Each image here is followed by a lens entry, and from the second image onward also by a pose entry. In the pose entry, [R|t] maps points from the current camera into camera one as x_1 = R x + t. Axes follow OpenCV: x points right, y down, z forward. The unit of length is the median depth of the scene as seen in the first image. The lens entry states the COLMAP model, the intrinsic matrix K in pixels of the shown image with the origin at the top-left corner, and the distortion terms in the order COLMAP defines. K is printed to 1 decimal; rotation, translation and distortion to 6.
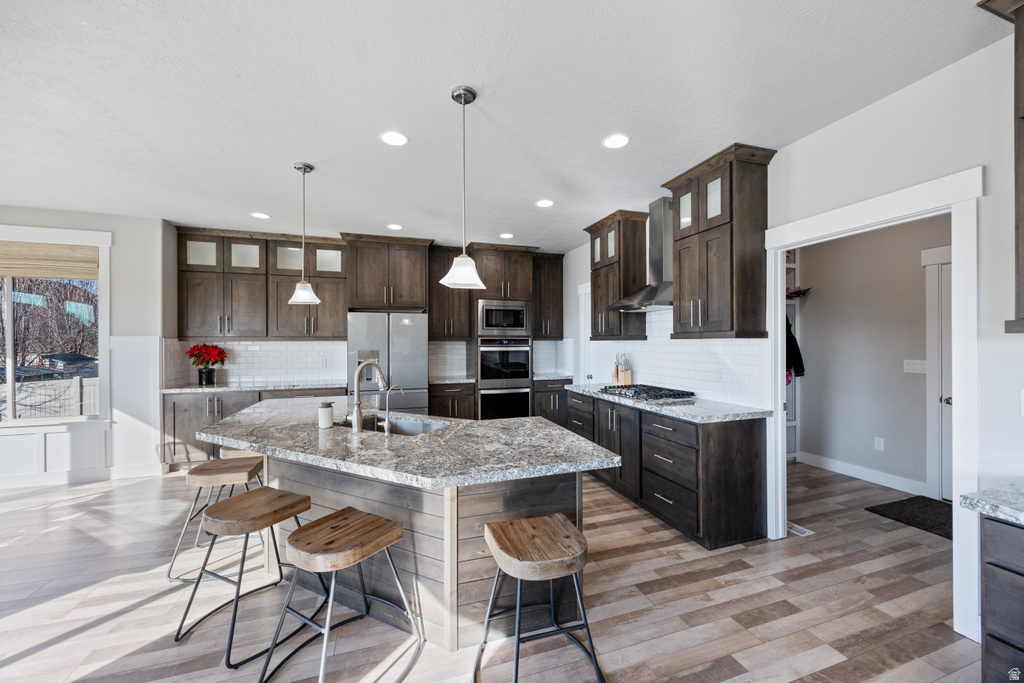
lens RADIAL K [[400.0, 0, 514.6], [0, 400.0, 340.3], [0, 0, 1]] dist [0.002599, -0.000150]
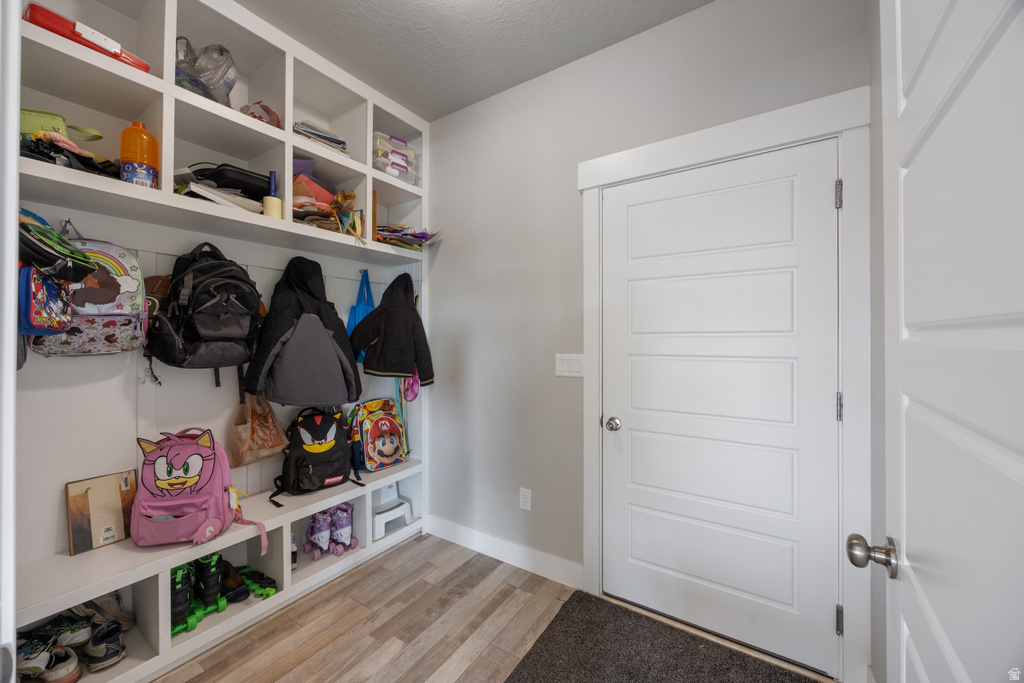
lens RADIAL K [[400.0, 0, 512.9], [0, 400.0, 337.3], [0, 0, 1]] dist [0.002599, -0.000150]
pose [[0.797508, -0.000790, 0.603308, 0.595408], [-0.001098, 0.999996, 0.002760, 0.024428], [-0.603308, -0.002864, 0.797503, 0.600126]]
